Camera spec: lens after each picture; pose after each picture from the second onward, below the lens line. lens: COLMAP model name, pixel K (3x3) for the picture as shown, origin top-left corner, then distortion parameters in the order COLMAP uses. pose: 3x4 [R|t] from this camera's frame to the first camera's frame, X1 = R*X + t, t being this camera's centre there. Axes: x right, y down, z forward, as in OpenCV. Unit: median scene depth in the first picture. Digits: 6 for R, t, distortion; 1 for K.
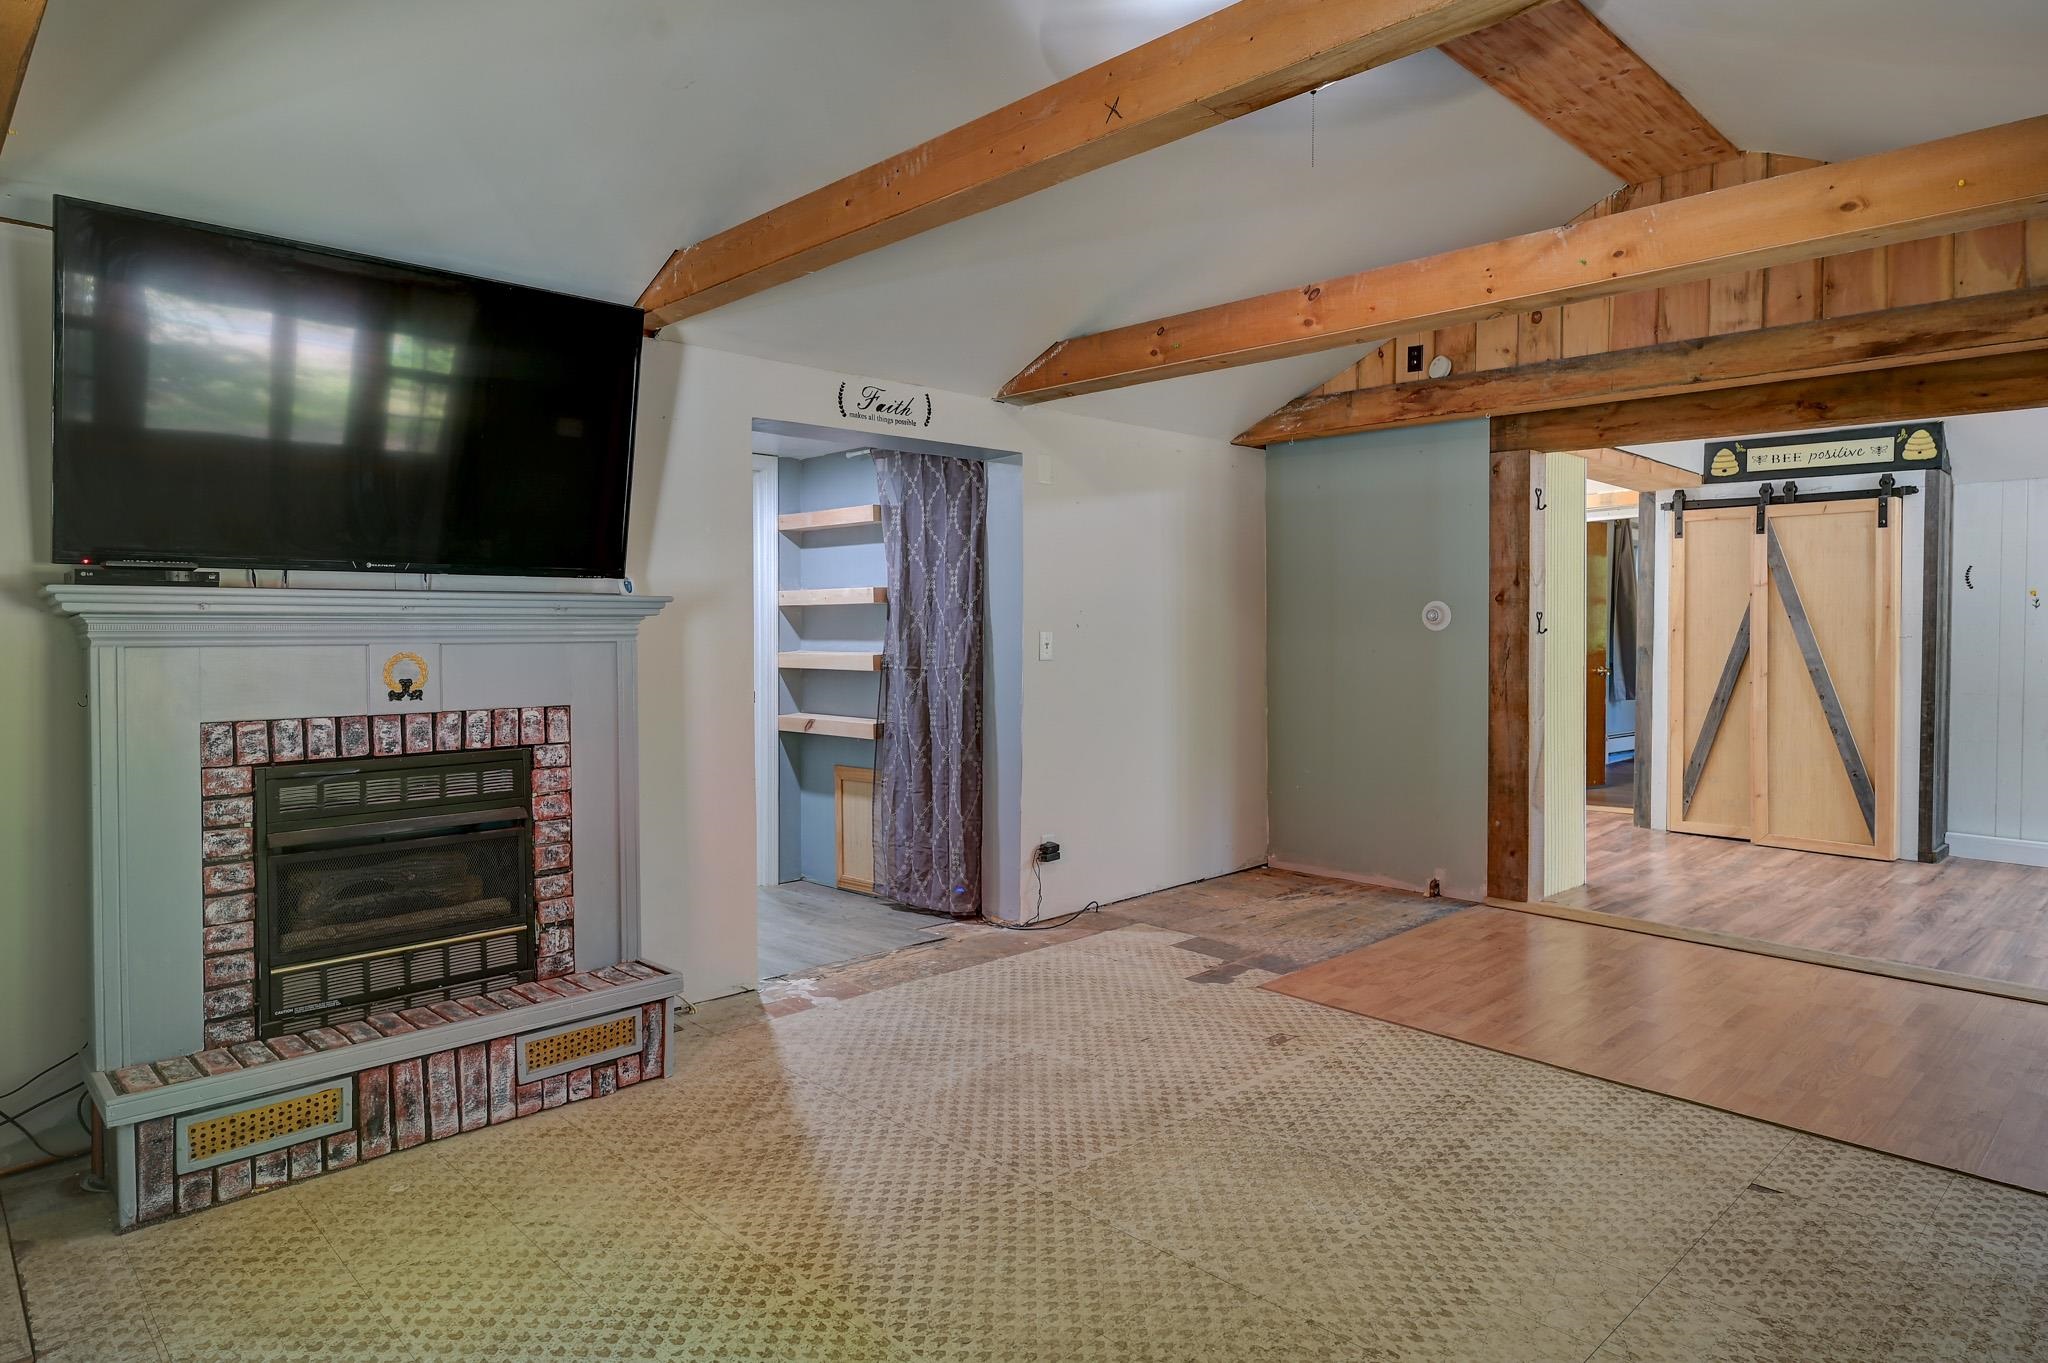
lens RADIAL K [[1174.6, 0, 1023.4], [0, 1174.6, 670.2], [0, 0, 1]] dist [0.000085, -0.000063]
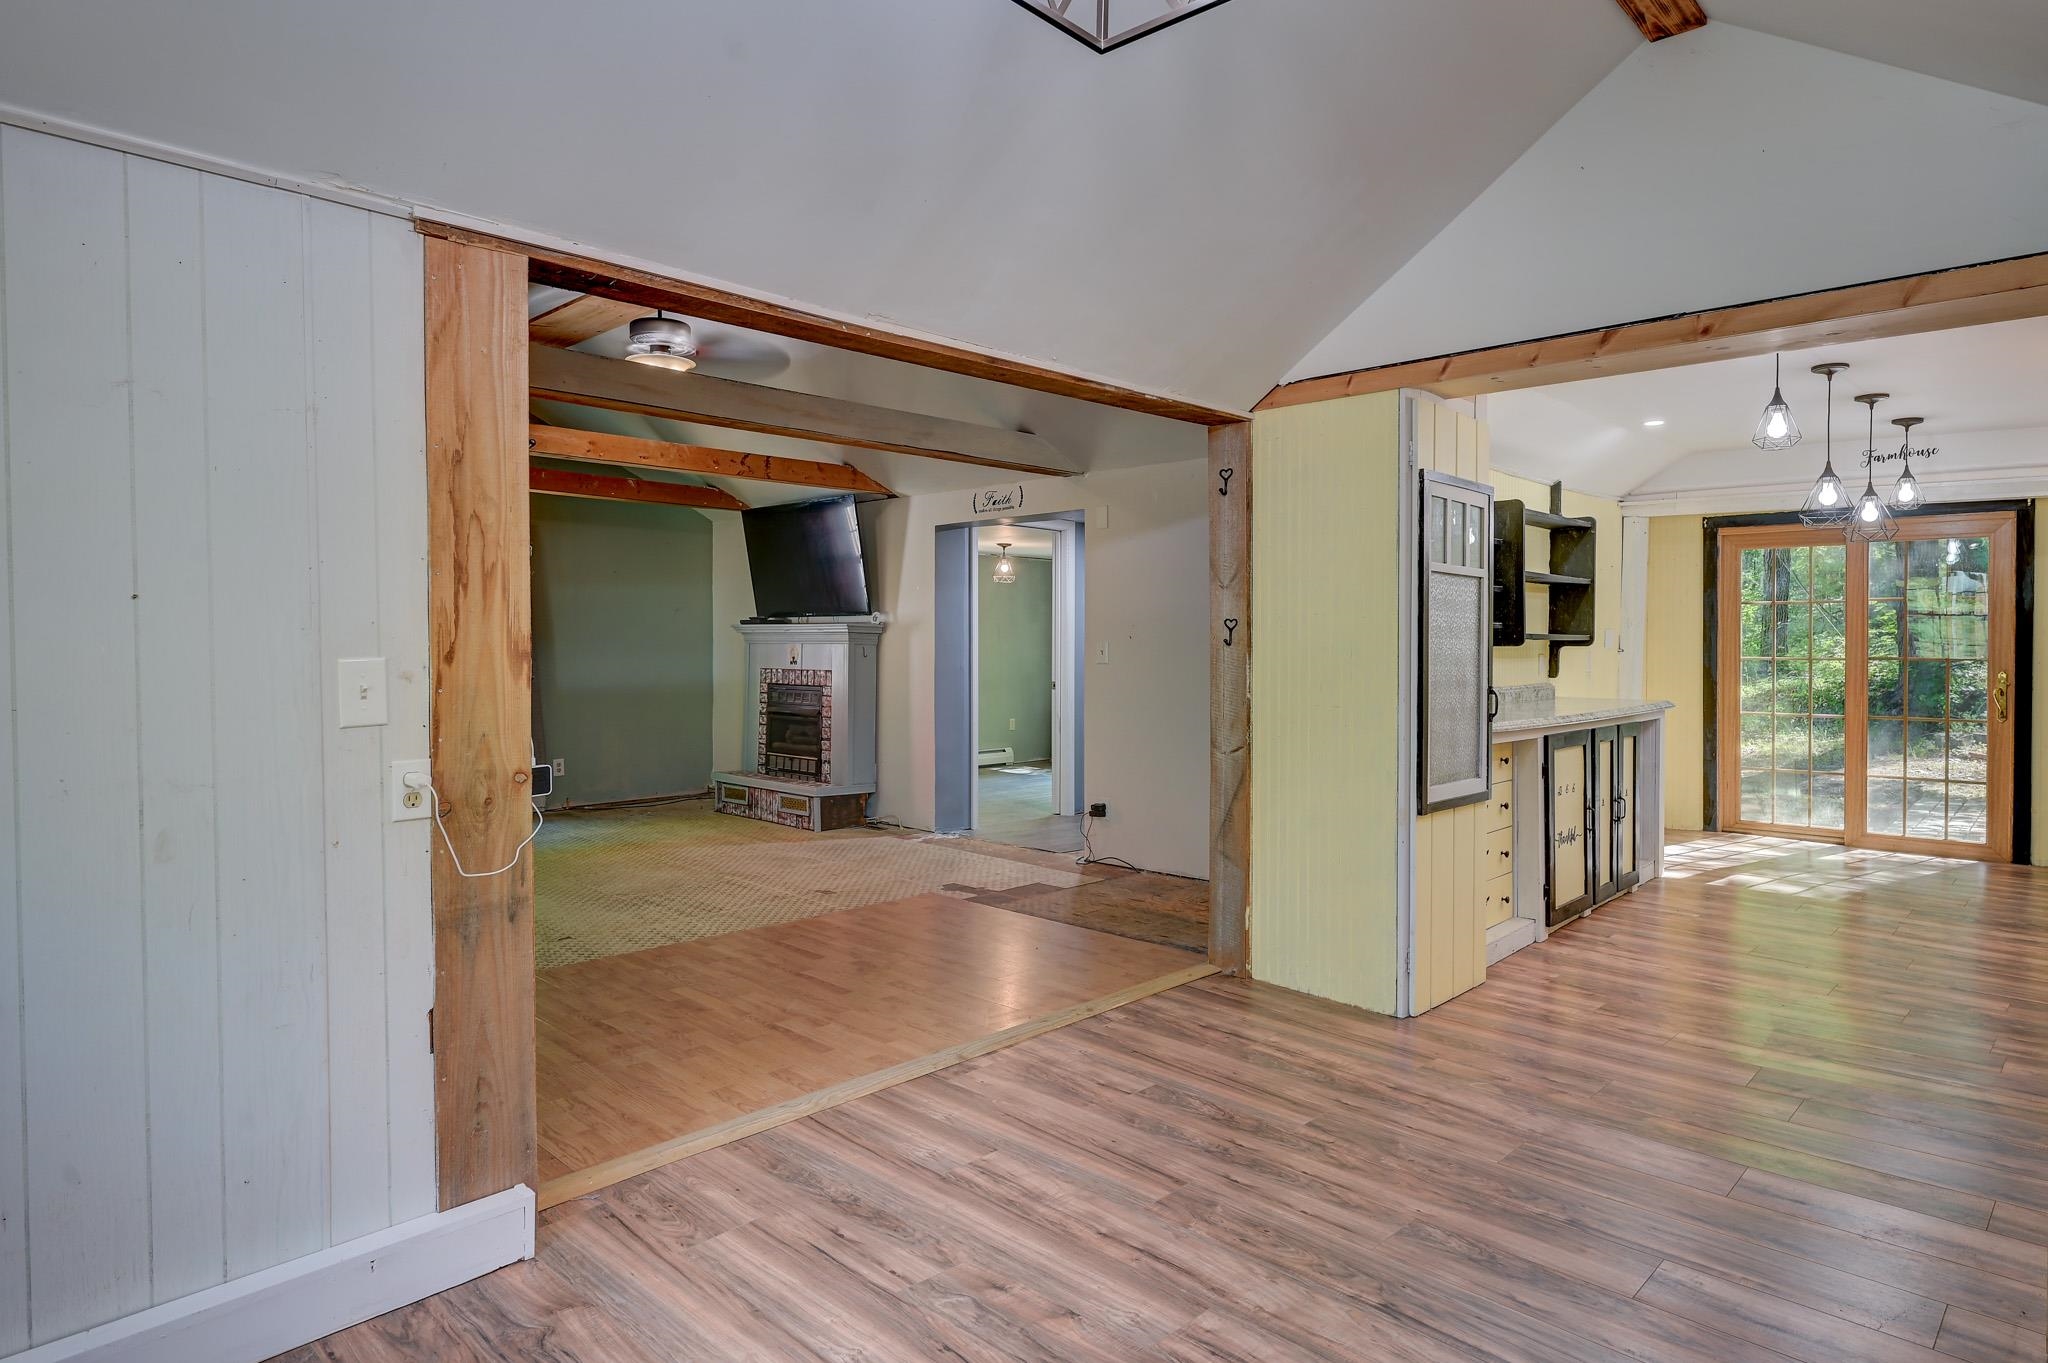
lens RADIAL K [[1174.6, 0, 1023.8], [0, 1174.6, 671.5], [0, 0, 1]] dist [0.000085, -0.000063]
pose [[0.027156, 0.029997, -0.999181, 2.220283], [-0.035734, 0.998940, 0.029019, -0.056692], [0.998992, 0.034917, 0.028199, 1.471167]]
